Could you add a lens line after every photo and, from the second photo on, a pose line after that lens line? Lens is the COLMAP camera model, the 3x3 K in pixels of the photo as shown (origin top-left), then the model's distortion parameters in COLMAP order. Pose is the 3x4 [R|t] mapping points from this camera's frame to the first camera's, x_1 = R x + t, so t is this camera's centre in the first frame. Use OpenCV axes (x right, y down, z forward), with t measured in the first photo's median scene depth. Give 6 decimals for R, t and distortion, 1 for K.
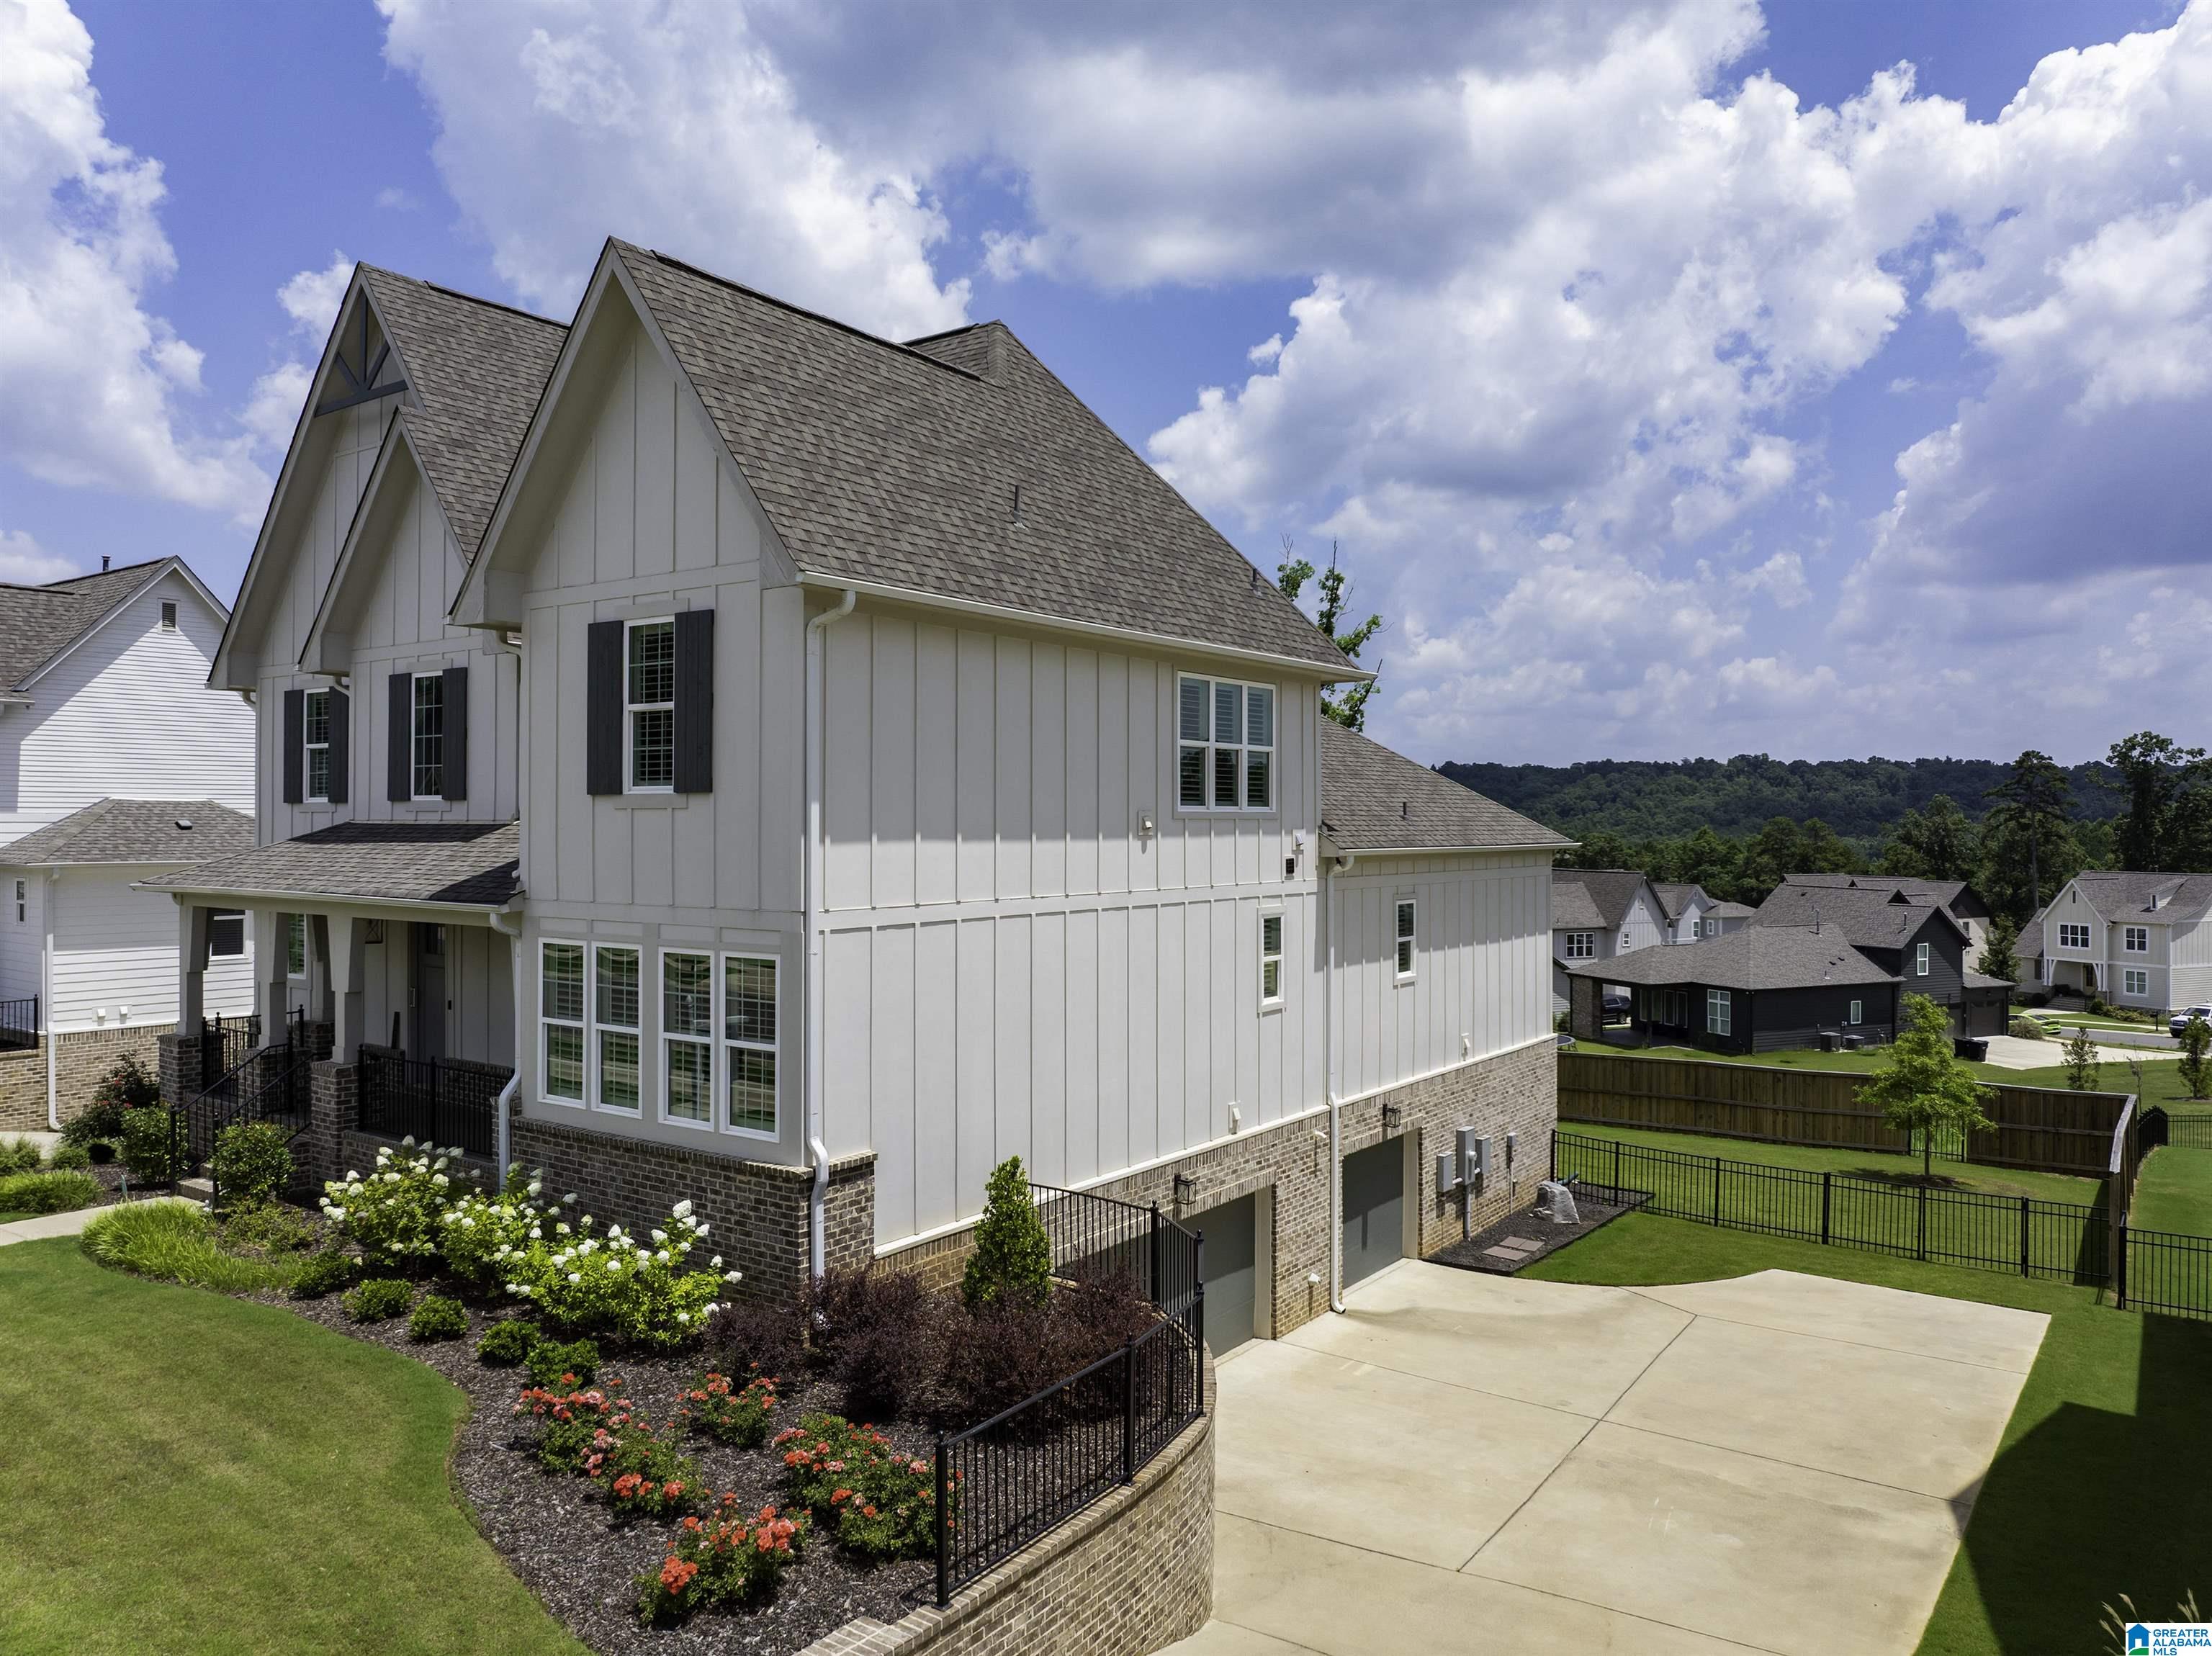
lens RADIAL K [[1545.9, 0, 1113.7], [0, 1545.9, 817.7], [0, 0, 1]] dist [-0.023320, -0.026974]
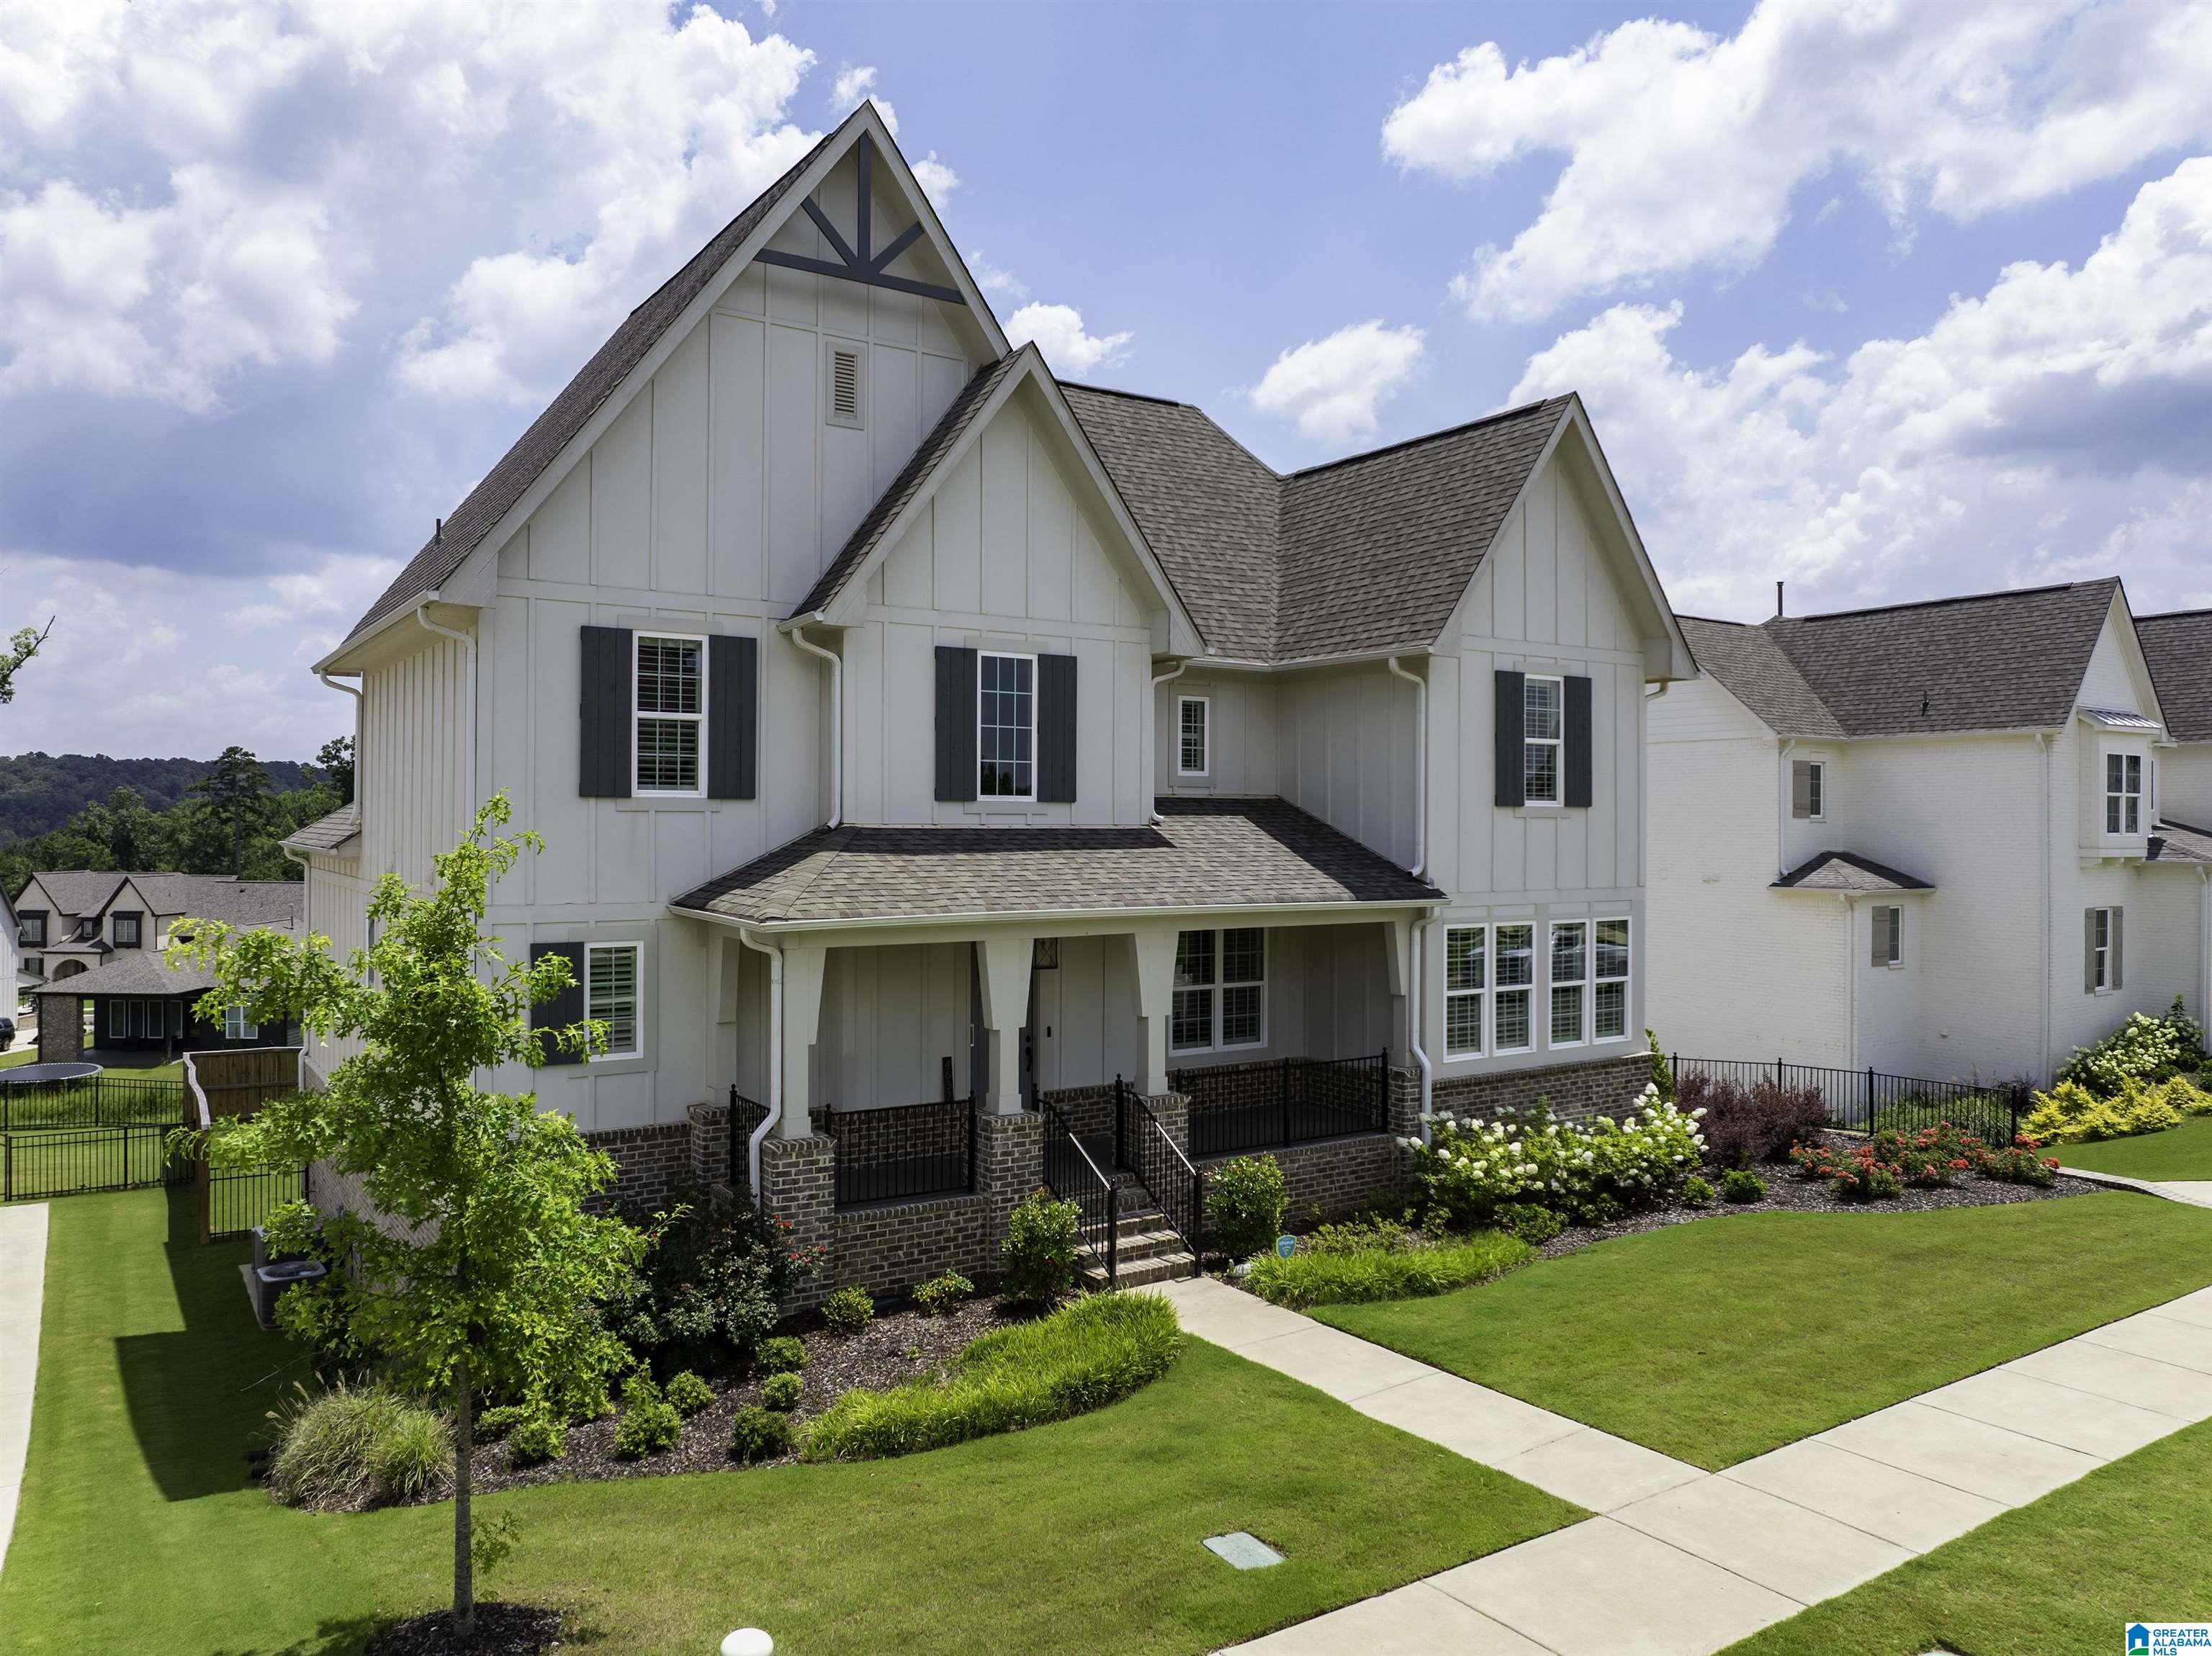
lens RADIAL K [[1563.7, 0, 1117.4], [0, 1563.7, 809.5], [0, 0, 1]] dist [-0.029148, 0.000599]
pose [[0.355008, 0.007094, 0.934836, -0.678998], [-0.007521, 0.999961, -0.004733, -0.001554], [-0.934833, -0.005351, 0.355047, 0.345808]]
